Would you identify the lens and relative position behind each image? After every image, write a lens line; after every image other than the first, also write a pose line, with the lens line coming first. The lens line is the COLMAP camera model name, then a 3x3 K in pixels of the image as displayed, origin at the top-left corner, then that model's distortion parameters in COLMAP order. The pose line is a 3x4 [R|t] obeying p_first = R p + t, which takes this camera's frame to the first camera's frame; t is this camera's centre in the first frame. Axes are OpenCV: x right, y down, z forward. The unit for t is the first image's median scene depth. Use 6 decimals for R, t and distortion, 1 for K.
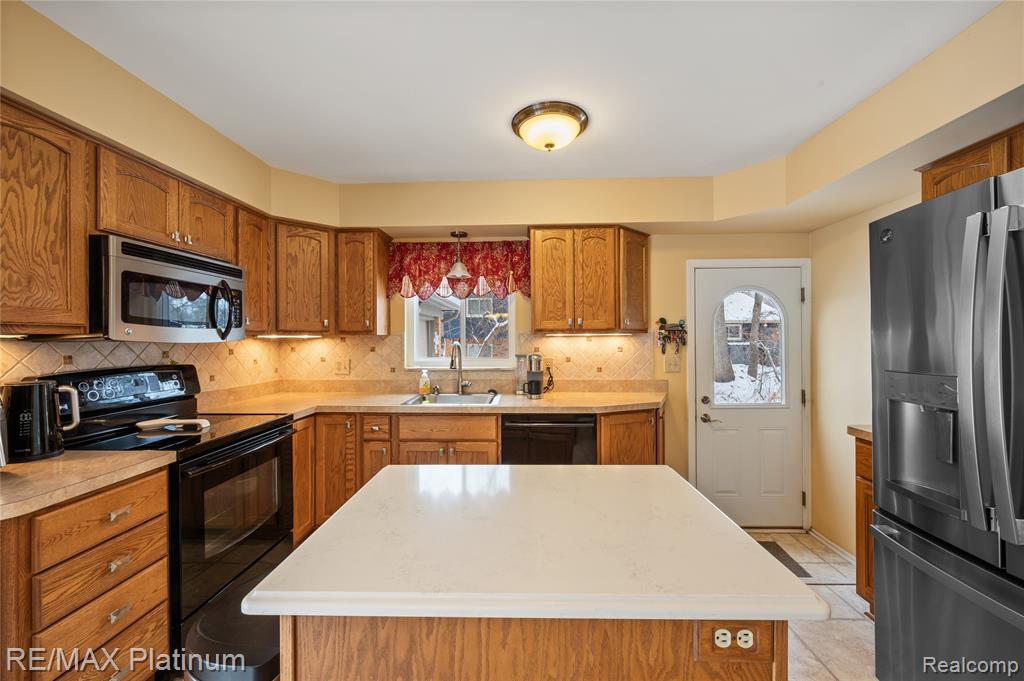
lens RADIAL K [[404.1, 0, 511.7], [0, 404.1, 338.9], [0, 0, 1]] dist [-0.000242, 0.000005]
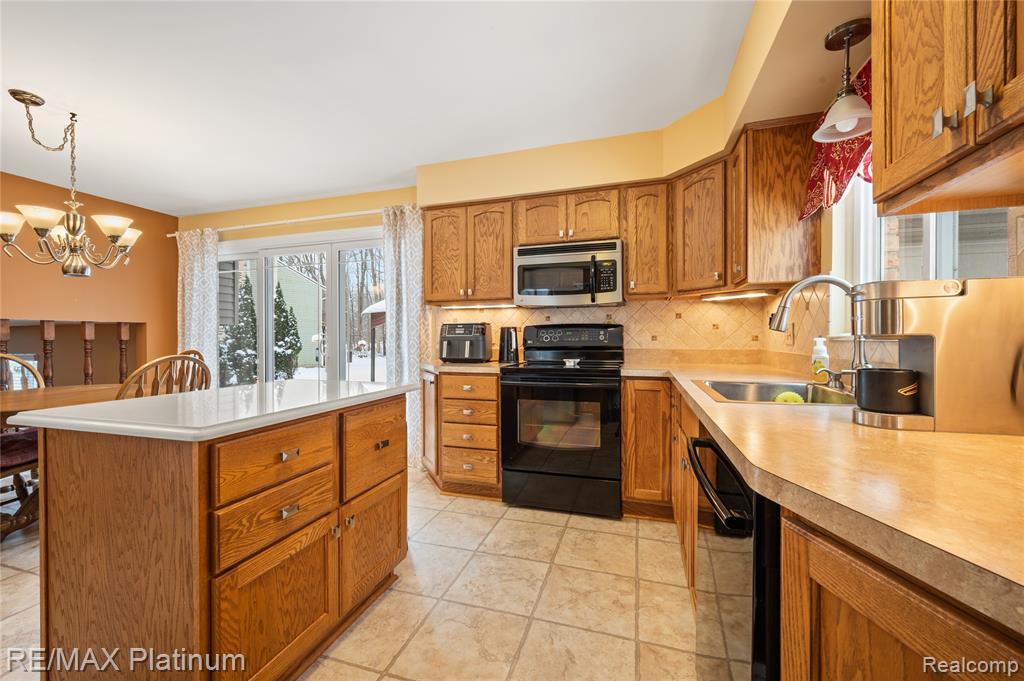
lens RADIAL K [[404.1, 0, 511.7], [0, 404.1, 338.9], [0, 0, 1]] dist [-0.000242, 0.000005]
pose [[-0.265930, 0.009313, -0.963947, 0.424331], [0.003703, 0.999956, 0.008639, 0.076865], [0.963985, -0.001272, -0.265953, 0.800089]]
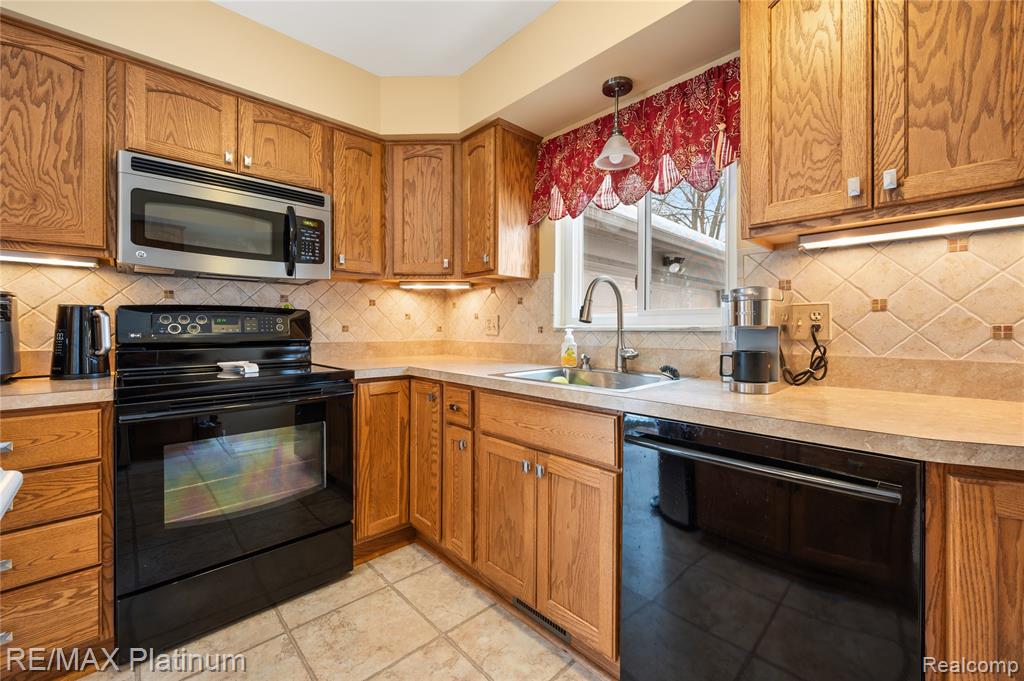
lens RADIAL K [[412.6, 0, 515.9], [0, 412.6, 328.2], [0, 0, 1]] dist [-0.000357, 0.000008]
pose [[0.717127, 0.005693, -0.696919, 0.179975], [-0.005015, 0.999983, 0.003008, 0.079721], [0.696924, 0.001338, 0.717143, 0.517155]]
